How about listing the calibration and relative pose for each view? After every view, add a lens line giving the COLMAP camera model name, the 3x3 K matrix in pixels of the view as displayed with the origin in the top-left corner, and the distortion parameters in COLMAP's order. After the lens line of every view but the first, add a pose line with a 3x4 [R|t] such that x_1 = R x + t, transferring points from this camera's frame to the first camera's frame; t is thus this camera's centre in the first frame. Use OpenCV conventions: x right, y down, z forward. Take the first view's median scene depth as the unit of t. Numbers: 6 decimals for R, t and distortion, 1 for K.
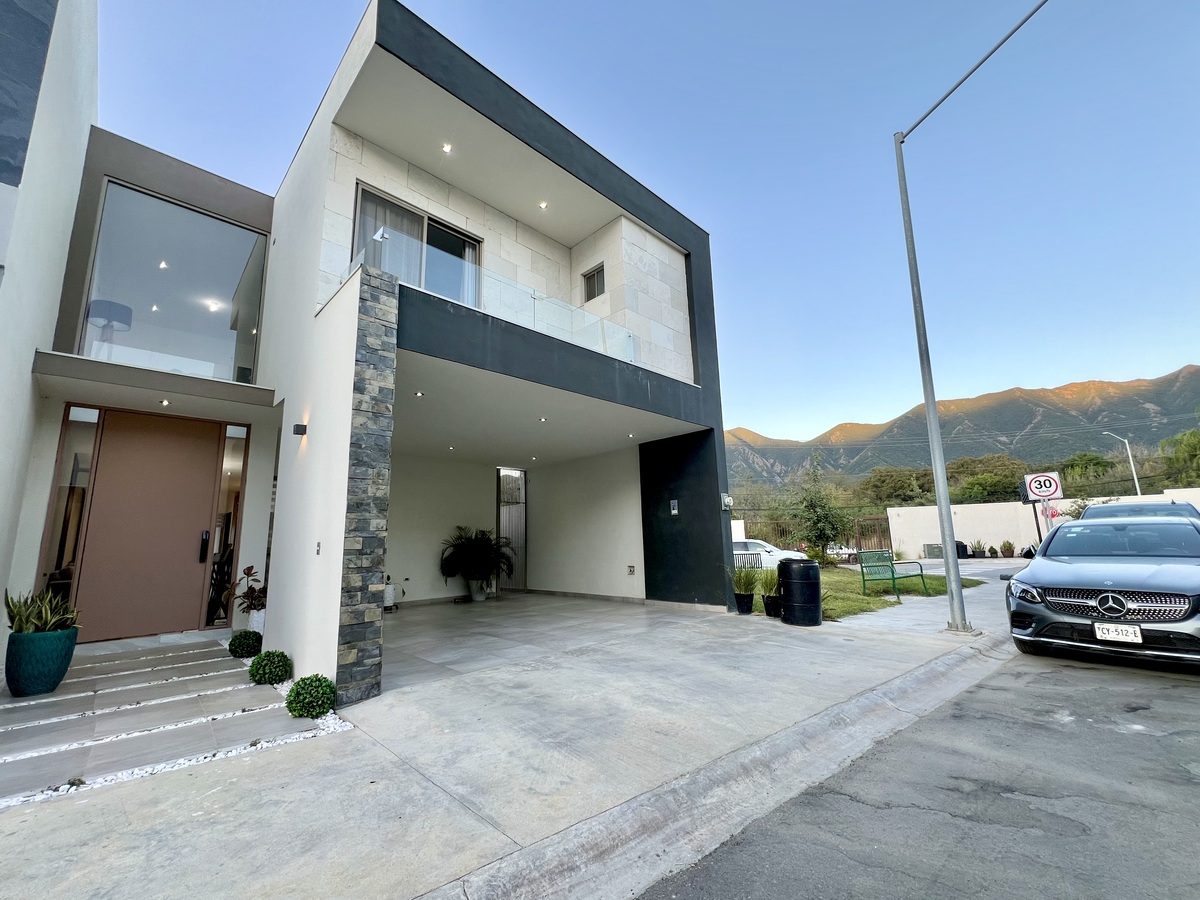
lens RADIAL K [[488.0, 0, 600.0], [0, 488.0, 450.0], [0, 0, 1]] dist [-0.000908, 0.000186]
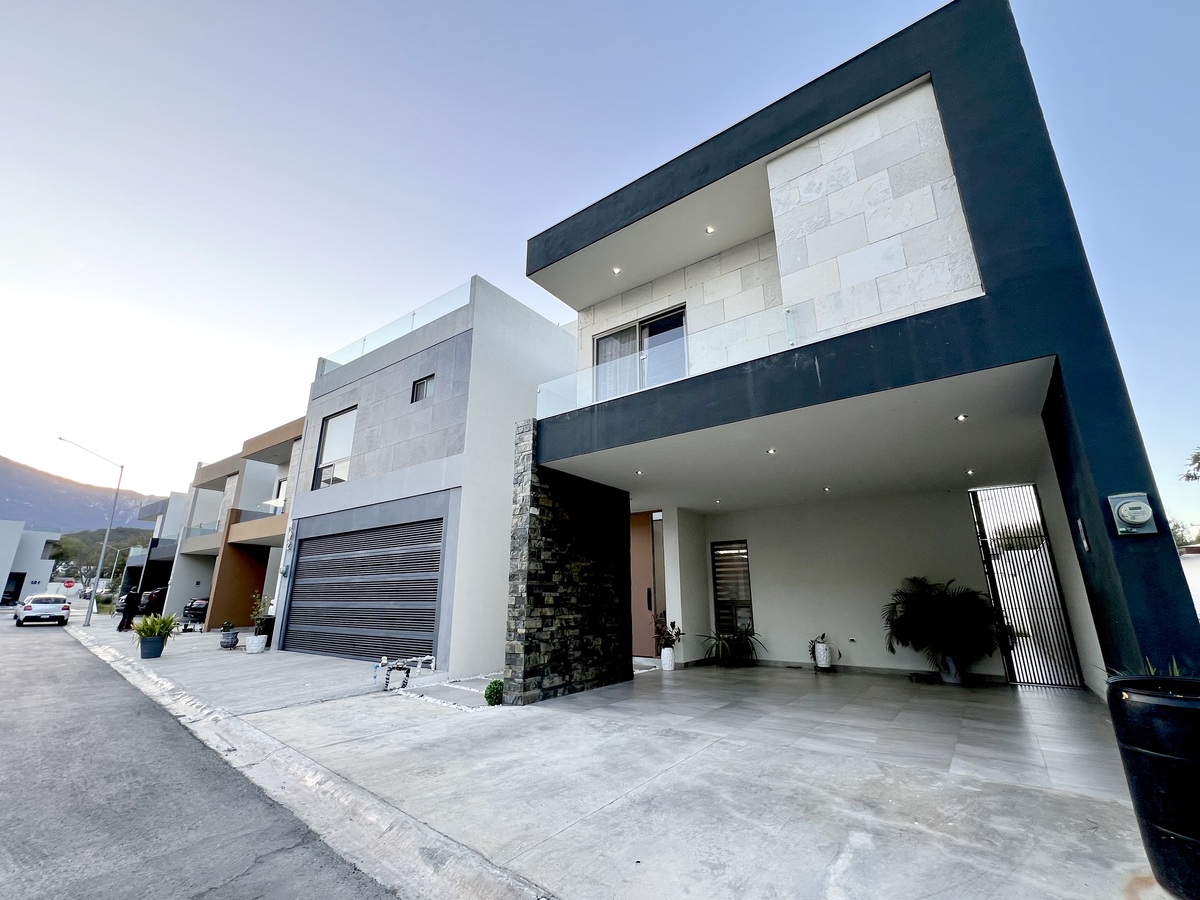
lens RADIAL K [[518.8, 0, 600.0], [0, 518.8, 450.0], [0, 0, 1]] dist [-0.001374, -0.000137]
pose [[0.144017, -0.251653, -0.957042, 1.278694], [0.177566, 0.957999, -0.225184, 0.152962], [0.973514, -0.137508, 0.182653, 1.039317]]
